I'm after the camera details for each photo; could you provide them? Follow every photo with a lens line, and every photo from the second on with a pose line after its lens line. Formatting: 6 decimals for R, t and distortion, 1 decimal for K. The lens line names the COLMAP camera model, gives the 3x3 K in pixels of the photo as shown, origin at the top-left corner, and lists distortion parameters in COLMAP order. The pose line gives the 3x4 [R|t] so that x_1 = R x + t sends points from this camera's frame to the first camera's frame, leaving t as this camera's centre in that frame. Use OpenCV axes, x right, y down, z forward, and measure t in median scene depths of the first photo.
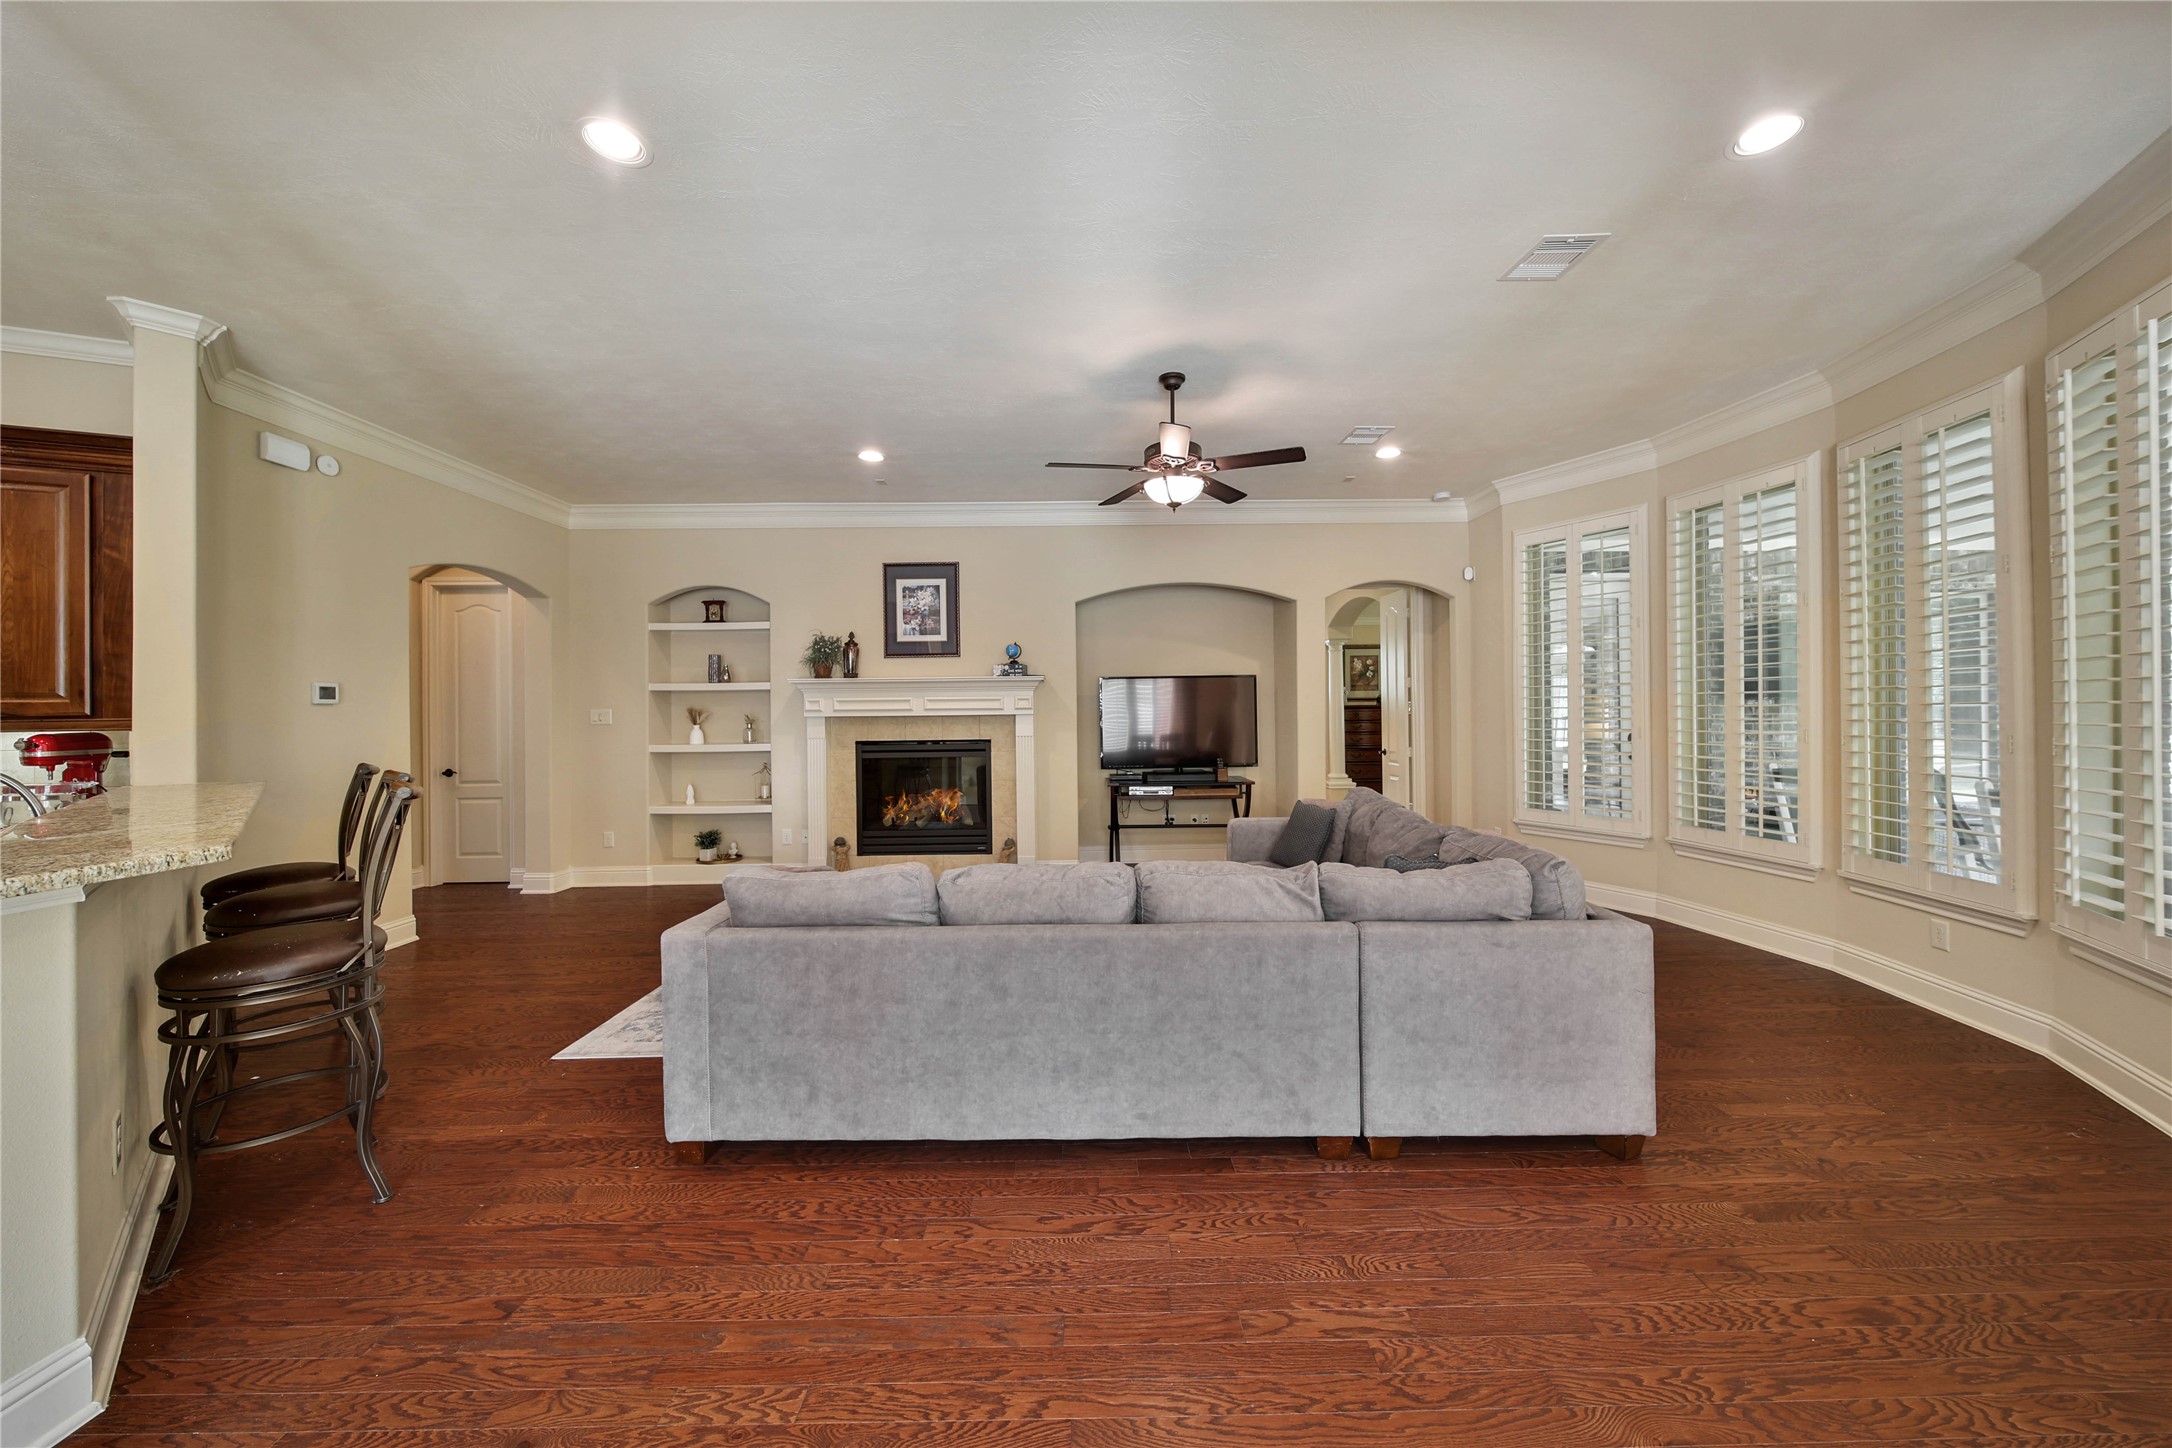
lens RADIAL K [[770.3, 0, 1091.1], [0, 770.3, 709.8], [0, 0, 1]] dist [0.000868, -0.002767]
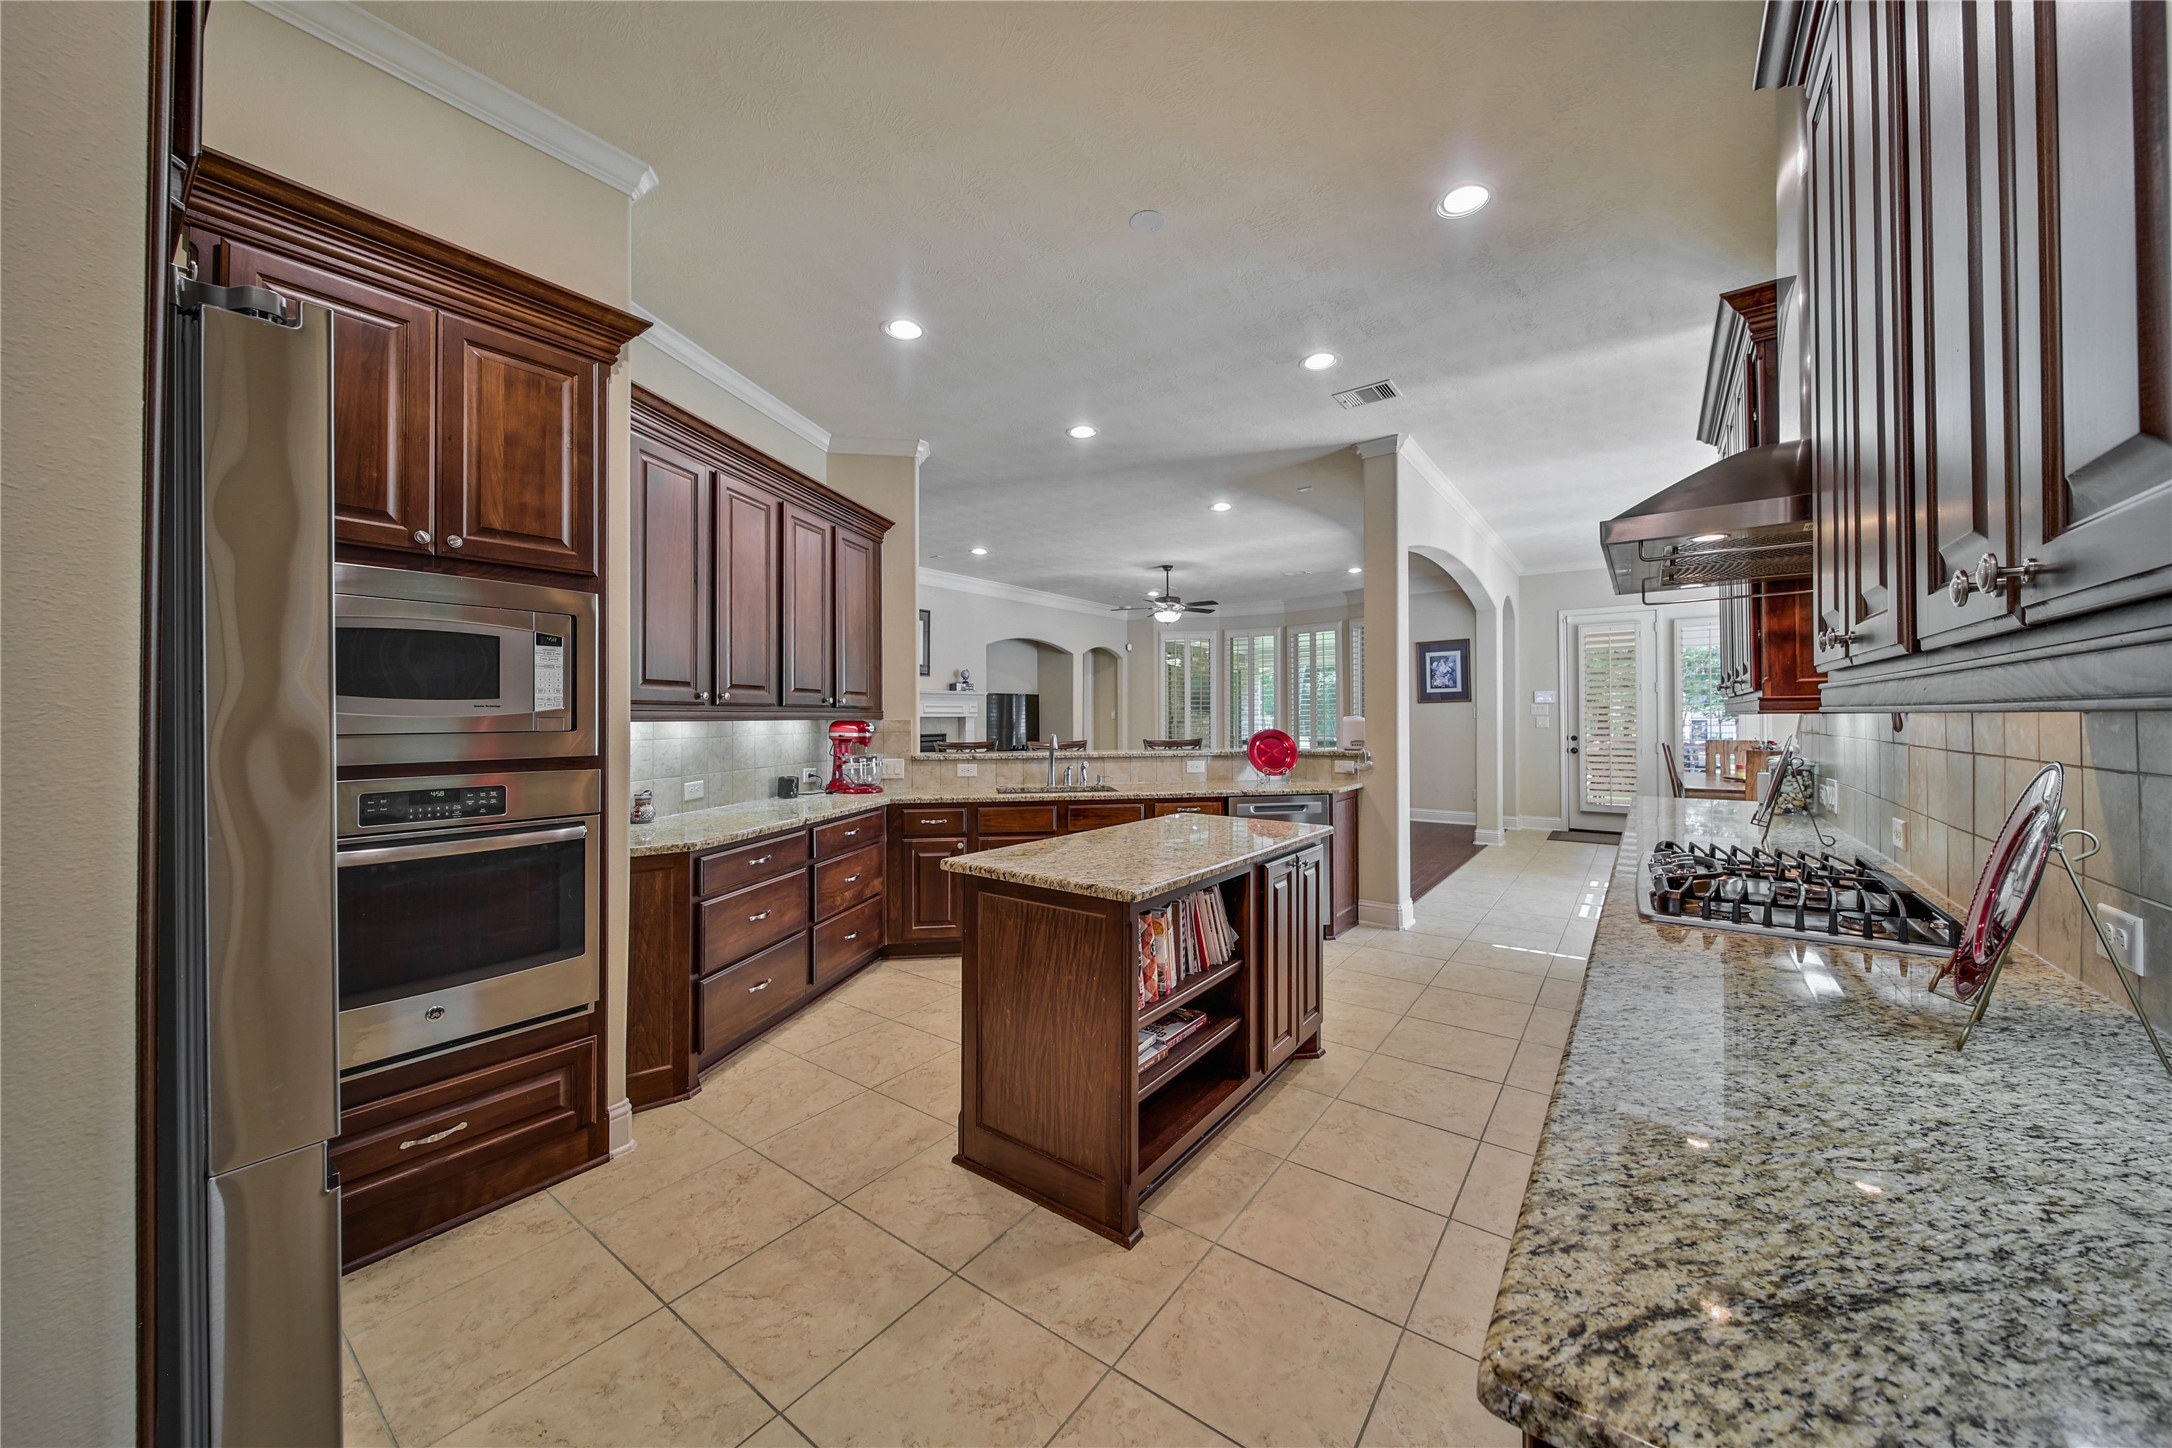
lens RADIAL K [[770.3, 0, 1091.1], [0, 770.3, 709.8], [0, 0, 1]] dist [0.000868, -0.002767]
pose [[0.601931, 0.018823, 0.798326, -1.128778], [-0.008198, 0.999815, -0.017392, 0.015325], [-0.798506, 0.003924, 0.601974, -0.102561]]
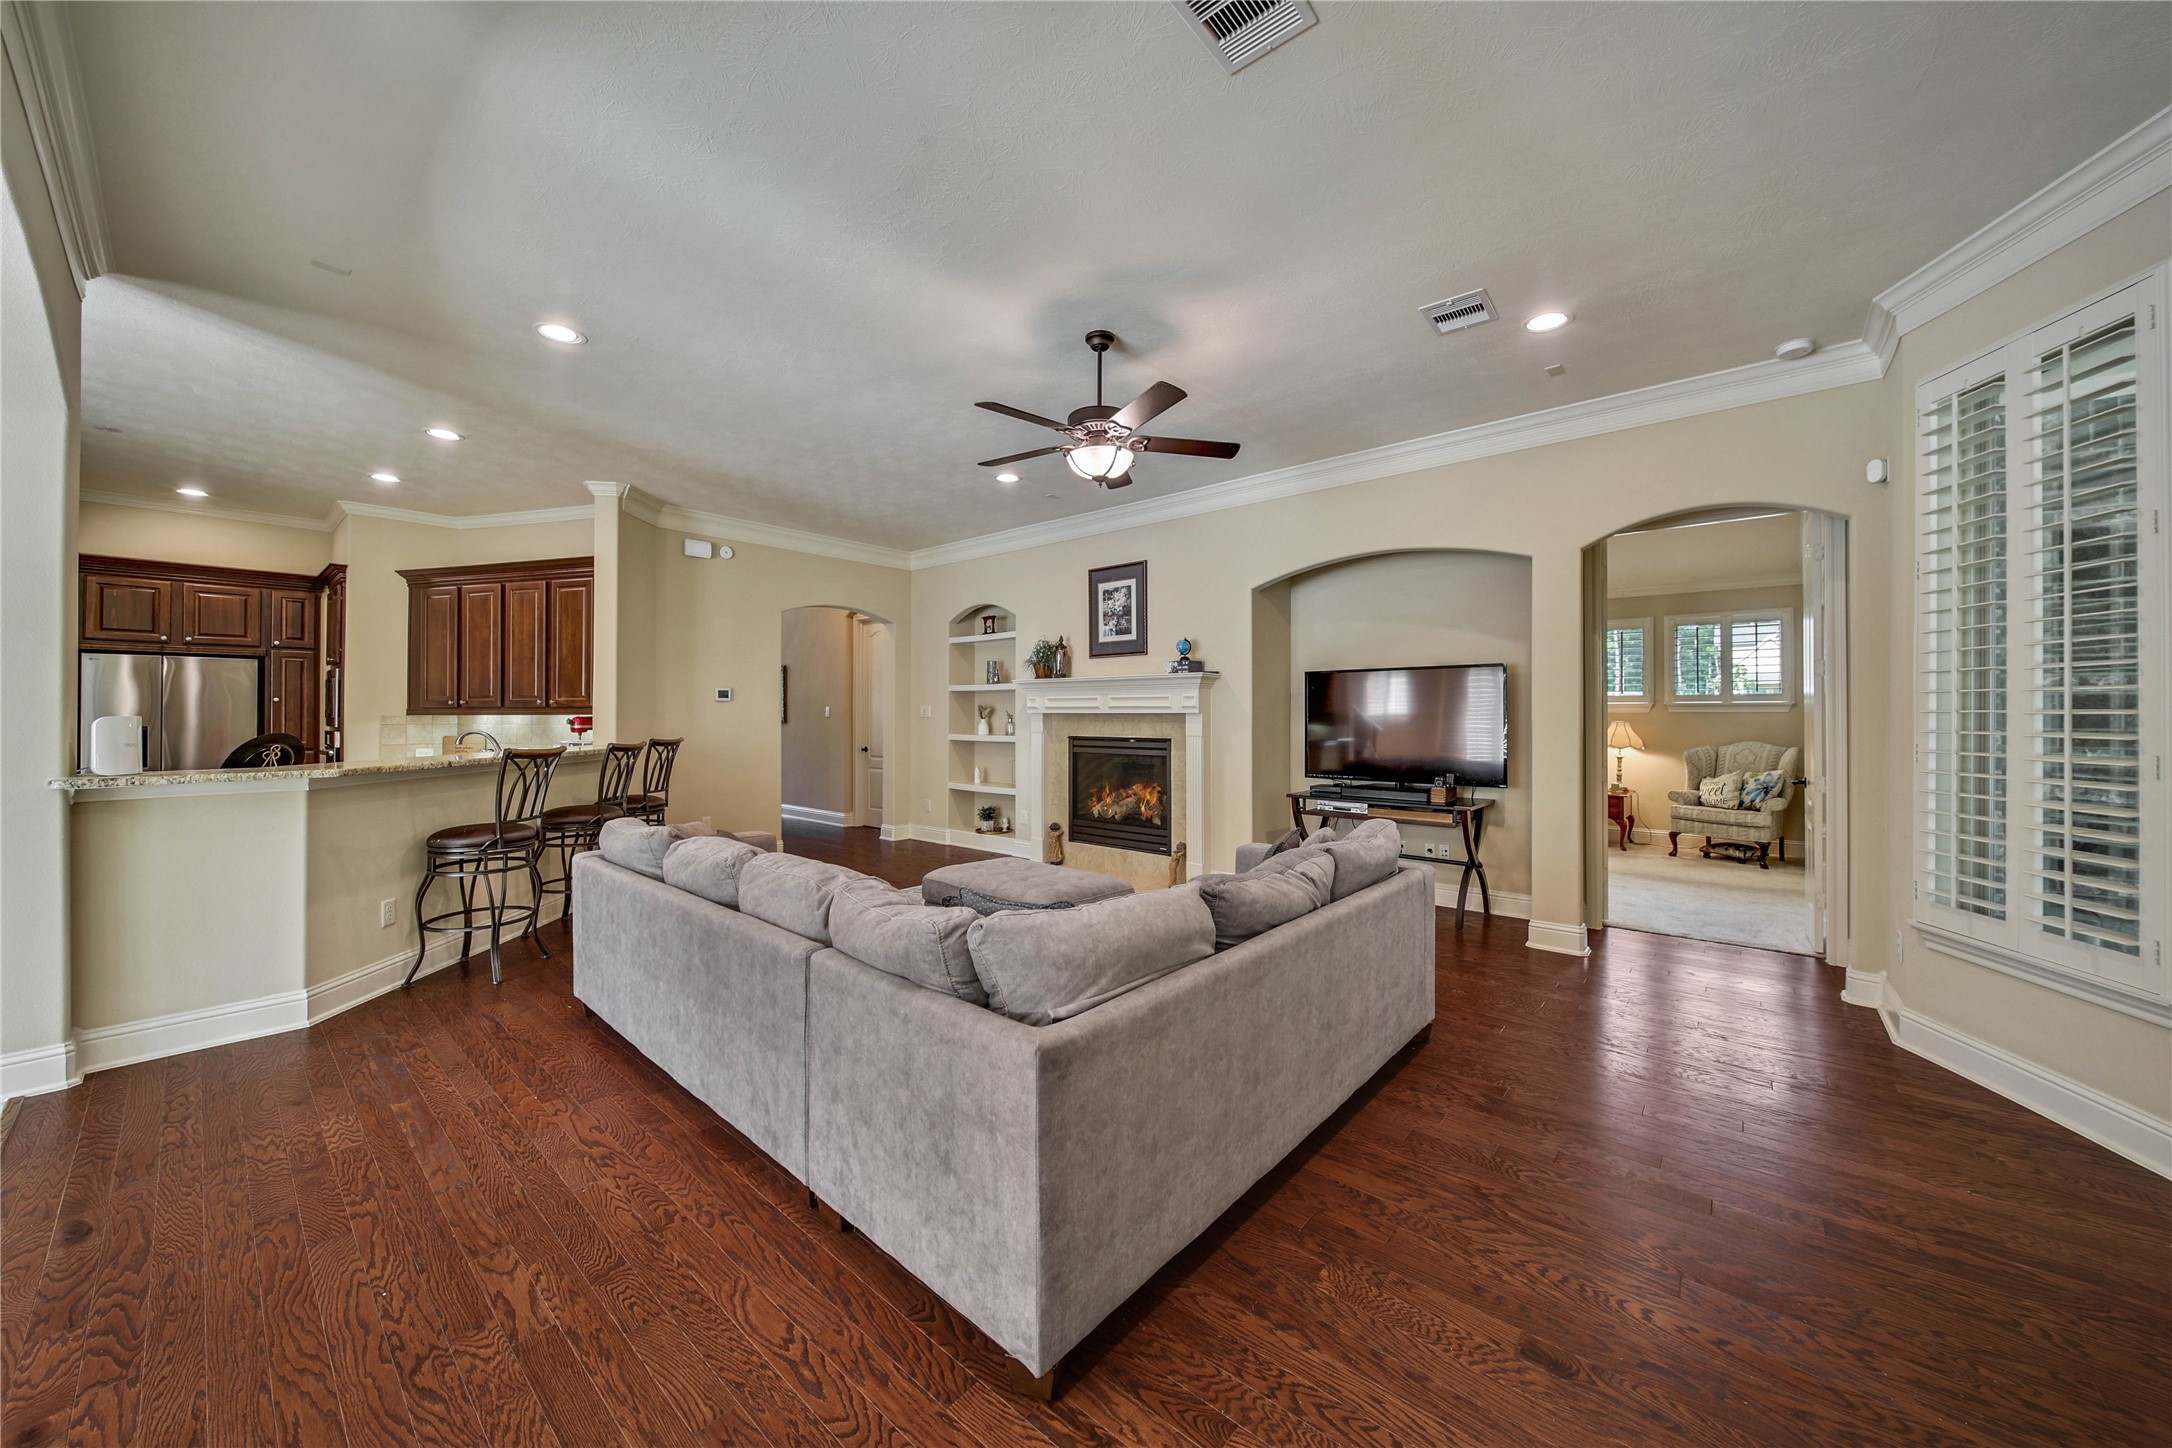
lens RADIAL K [[770.3, 0, 1091.1], [0, 770.3, 709.8], [0, 0, 1]] dist [0.000868, -0.002767]
pose [[0.747790, 0.008342, -0.663883, 0.442547], [-0.007434, 0.999964, 0.004191, -0.001225], [0.663894, 0.001801, 0.747825, 0.206554]]
